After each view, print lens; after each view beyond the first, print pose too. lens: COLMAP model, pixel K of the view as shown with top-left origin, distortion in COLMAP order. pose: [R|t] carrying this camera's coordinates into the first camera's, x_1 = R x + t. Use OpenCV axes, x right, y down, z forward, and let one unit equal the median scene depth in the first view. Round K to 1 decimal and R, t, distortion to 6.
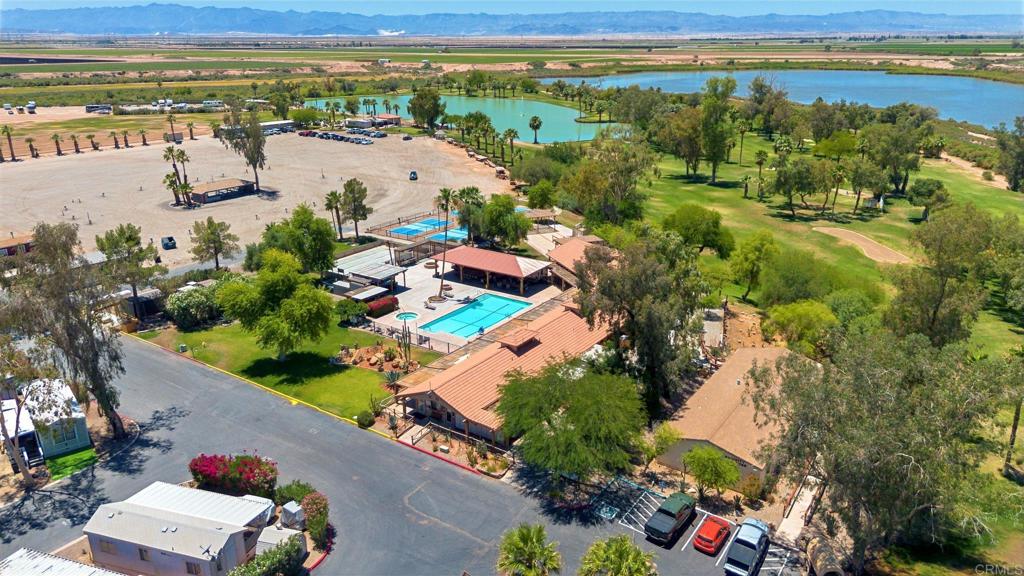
lens RADIAL K [[731.1, 0, 512.0], [0, 731.1, 288.0], [0, 0, 1]] dist [0.059509, -0.061071]
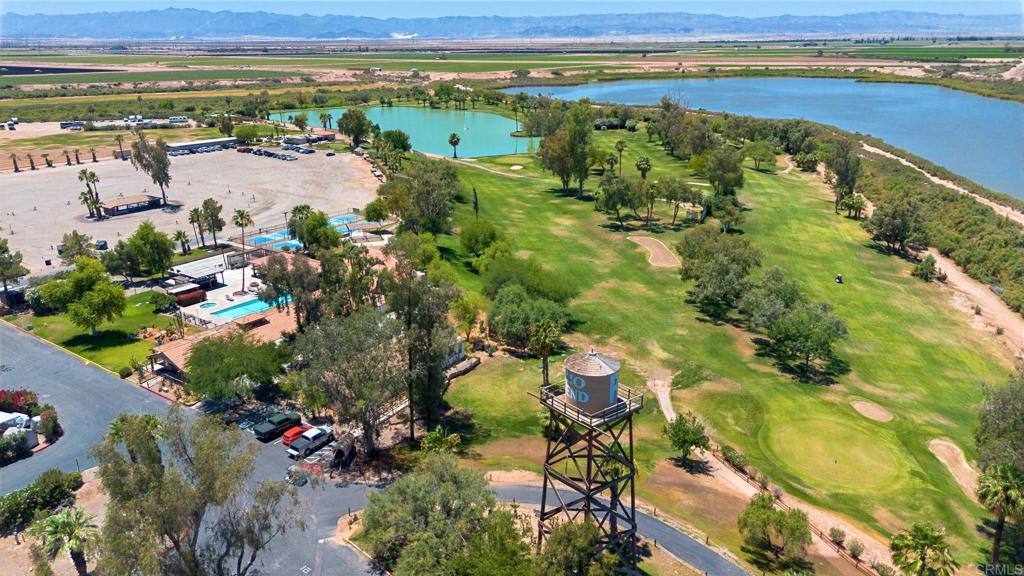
lens RADIAL K [[731.1, 0, 512.0], [0, 731.1, 288.0], [0, 0, 1]] dist [0.059509, -0.061071]
pose [[0.999844, 0.001539, -0.017589, 0.088340], [-0.001588, 0.999995, -0.002764, 0.001878], [0.017585, 0.002791, 0.999841, -0.068730]]
